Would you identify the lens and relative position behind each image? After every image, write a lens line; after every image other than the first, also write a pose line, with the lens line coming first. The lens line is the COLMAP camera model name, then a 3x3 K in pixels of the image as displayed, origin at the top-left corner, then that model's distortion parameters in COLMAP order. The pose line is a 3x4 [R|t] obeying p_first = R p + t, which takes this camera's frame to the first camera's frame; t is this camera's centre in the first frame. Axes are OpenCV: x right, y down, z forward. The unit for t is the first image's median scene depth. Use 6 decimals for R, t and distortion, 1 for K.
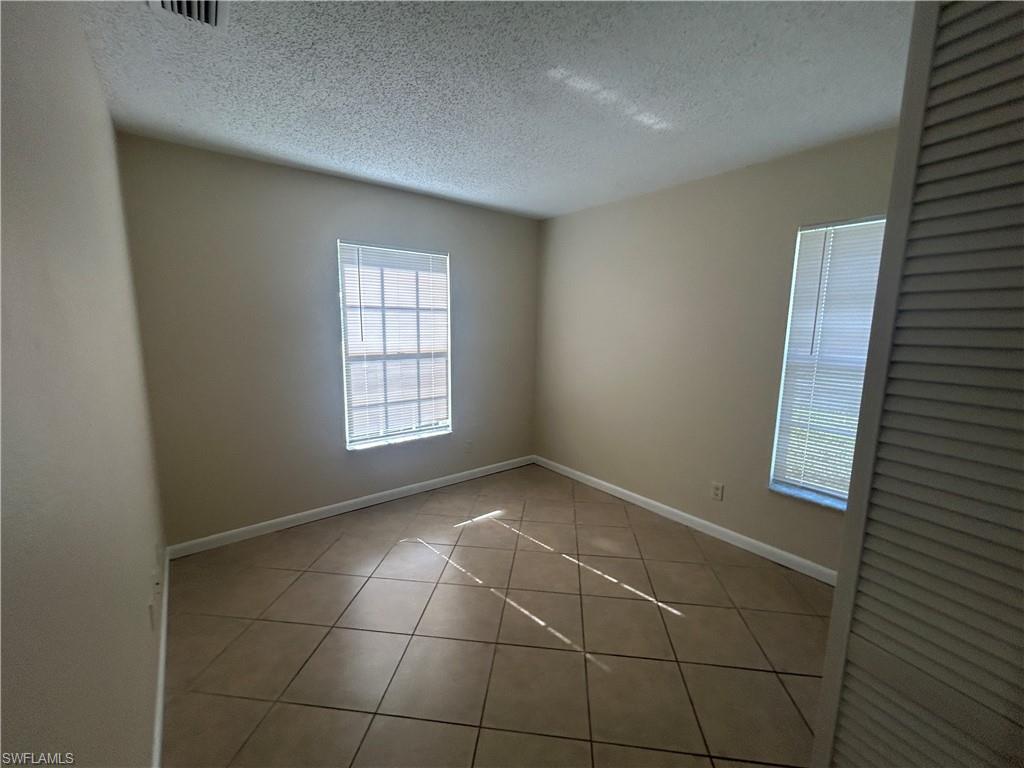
lens RADIAL K [[413.4, 0, 510.8], [0, 413.4, 383.8], [0, 0, 1]] dist [-0.005467, 0.000695]
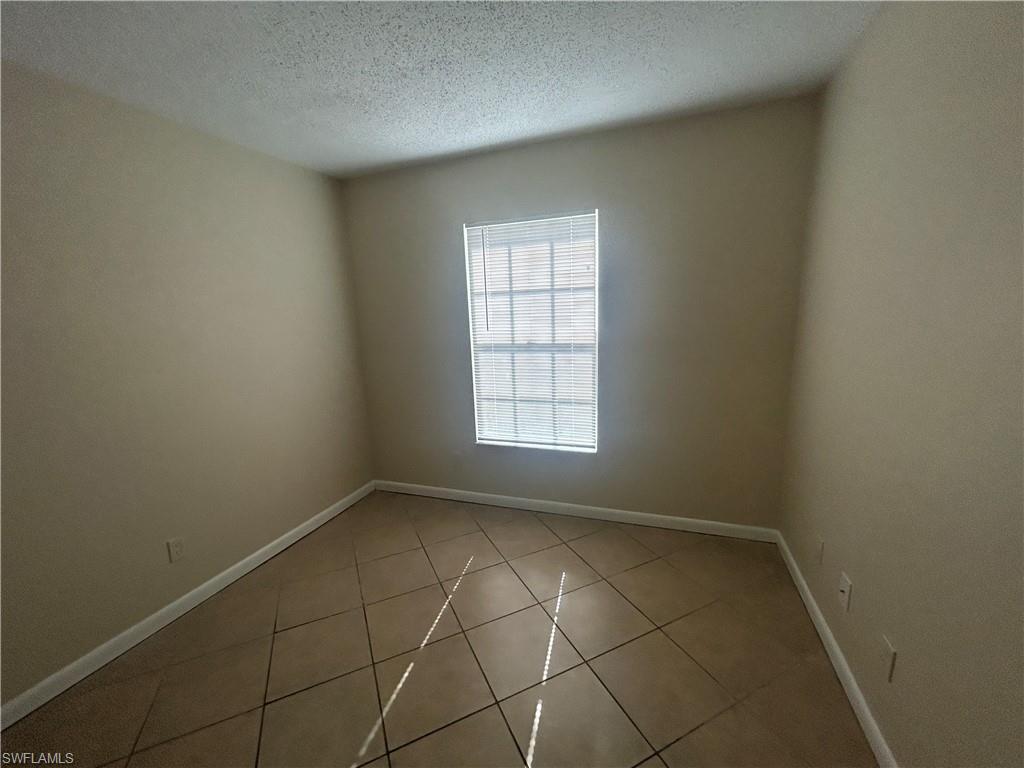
lens RADIAL K [[413.4, 0, 510.8], [0, 413.4, 383.8], [0, 0, 1]] dist [-0.005467, 0.000695]
pose [[0.518968, 0.121267, -0.846148, 0.459489], [-0.079611, 0.992440, 0.093406, -0.070451], [0.851078, 0.018888, 0.524699, 0.529987]]
